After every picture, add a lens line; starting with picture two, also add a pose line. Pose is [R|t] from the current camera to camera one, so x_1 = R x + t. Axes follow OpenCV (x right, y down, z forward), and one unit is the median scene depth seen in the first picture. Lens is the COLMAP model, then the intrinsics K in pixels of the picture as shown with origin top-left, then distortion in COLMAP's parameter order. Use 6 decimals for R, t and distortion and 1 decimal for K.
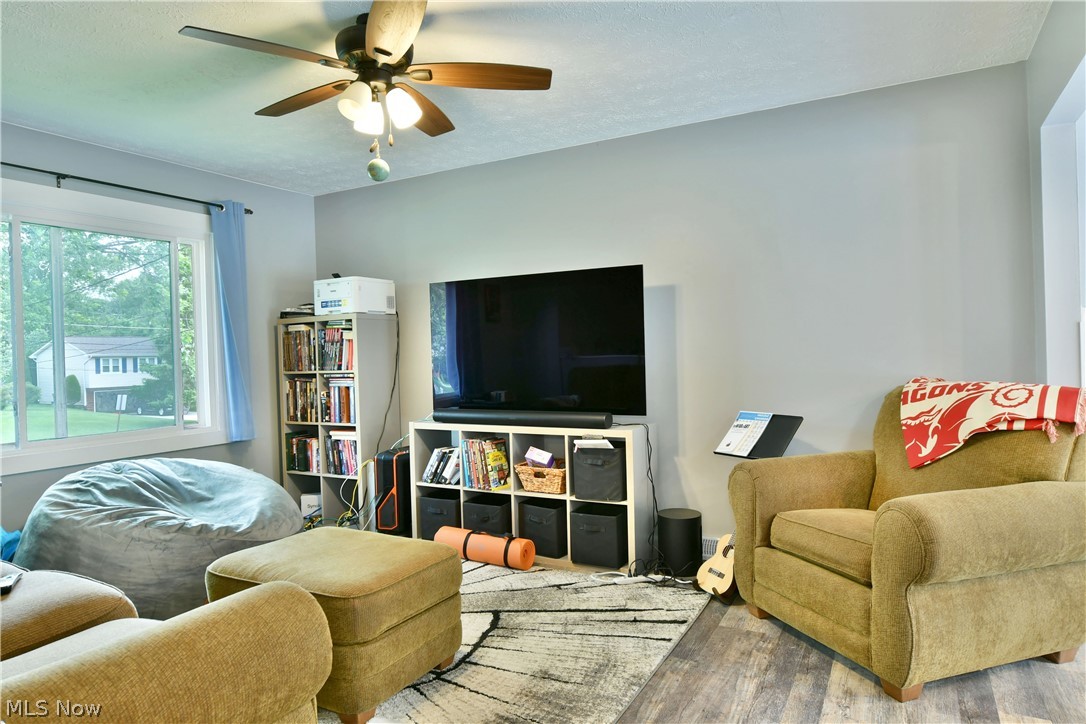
lens RADIAL K [[666.2, 0, 536.9], [0, 666.2, 364.4], [0, 0, 1]] dist [-0.012336, -0.001494]
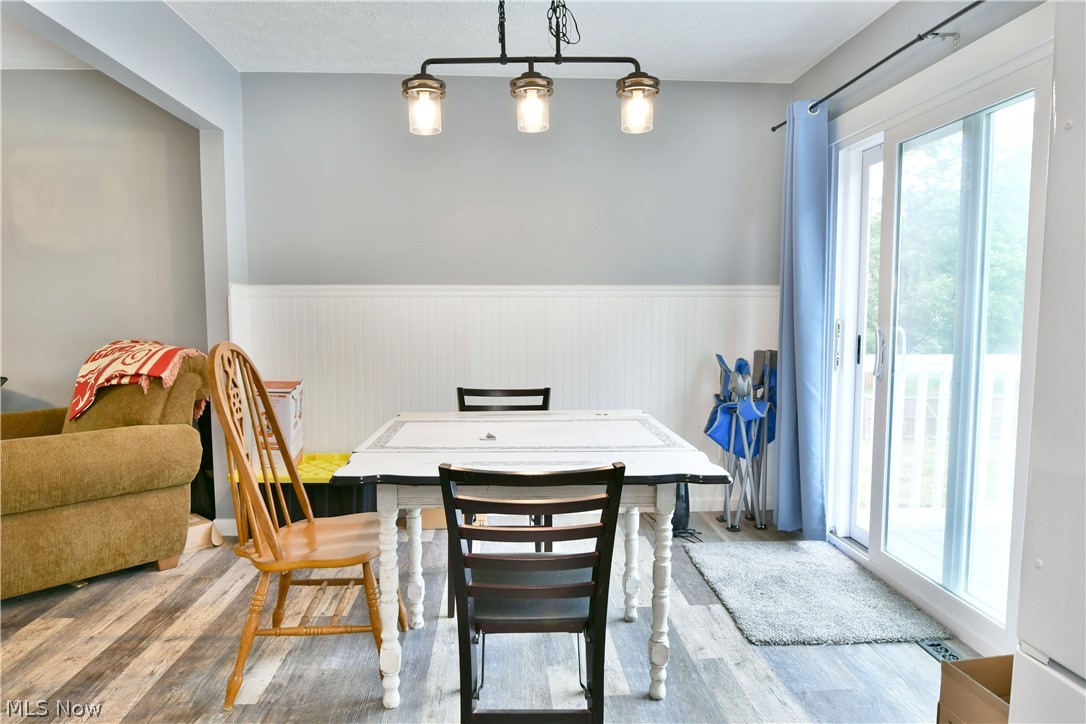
lens RADIAL K [[666.2, 0, 536.9], [0, 666.2, 364.4], [0, 0, 1]] dist [-0.012336, -0.001494]
pose [[0.846453, -0.016746, 0.532200, 0.583080], [-0.014598, 0.998400, 0.054633, -0.010412], [-0.532263, -0.054013, 0.844854, -0.329923]]
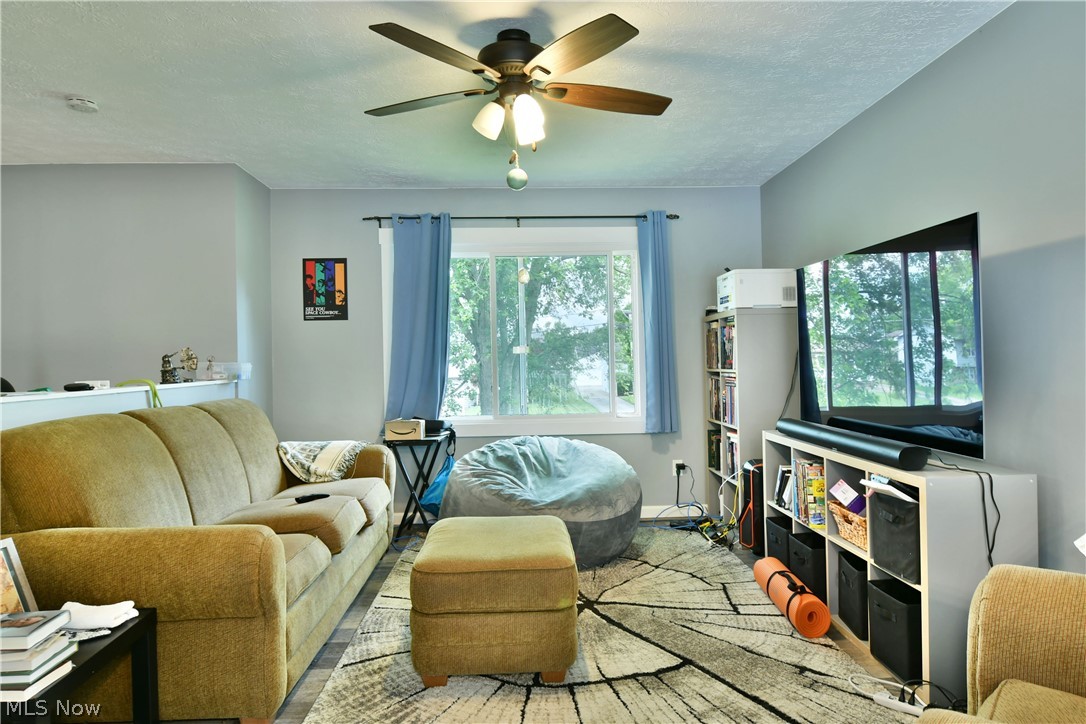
lens RADIAL K [[672.2, 0, 548.6], [0, 672.2, 360.6], [0, 0, 1]] dist [-0.011746, -0.001349]
pose [[0.526000, 0.018177, -0.850290, 0.558847], [-0.012082, 0.999830, 0.013900, -0.019830], [0.850399, 0.002962, 0.526130, 0.399029]]
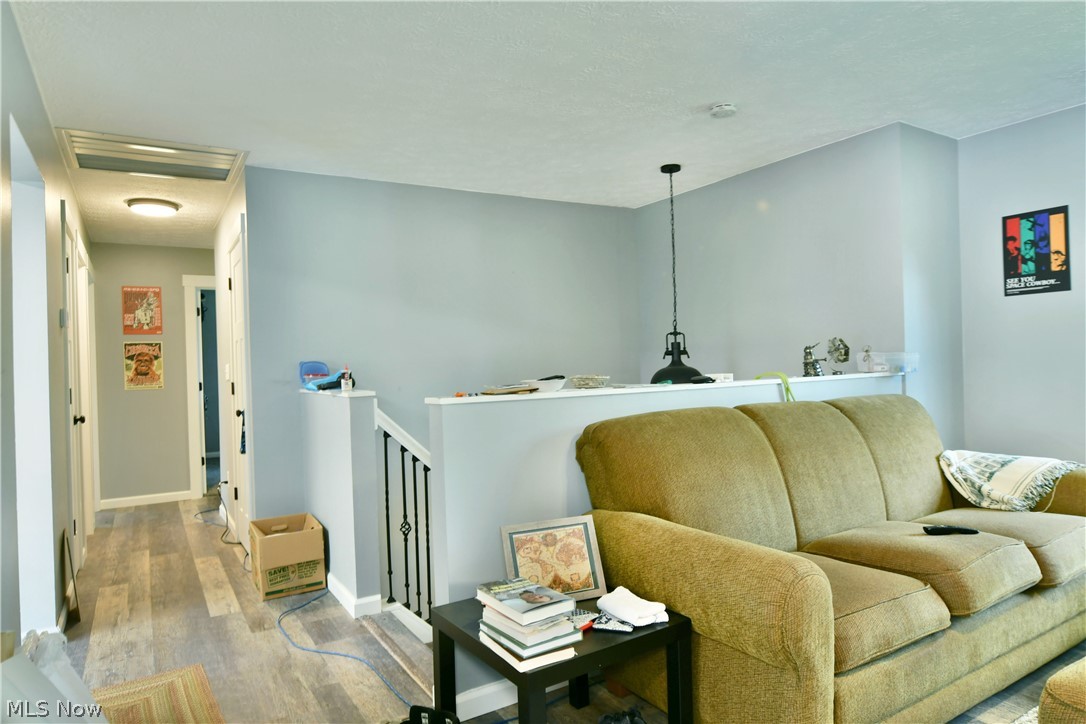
lens RADIAL K [[666.2, 0, 536.9], [0, 666.2, 364.4], [0, 0, 1]] dist [-0.012336, -0.001494]
pose [[-0.499221, 0.041404, -0.865485, 0.396925], [0.027504, 0.999112, 0.031932, -0.022571], [0.866038, -0.007863, -0.499916, 0.604926]]
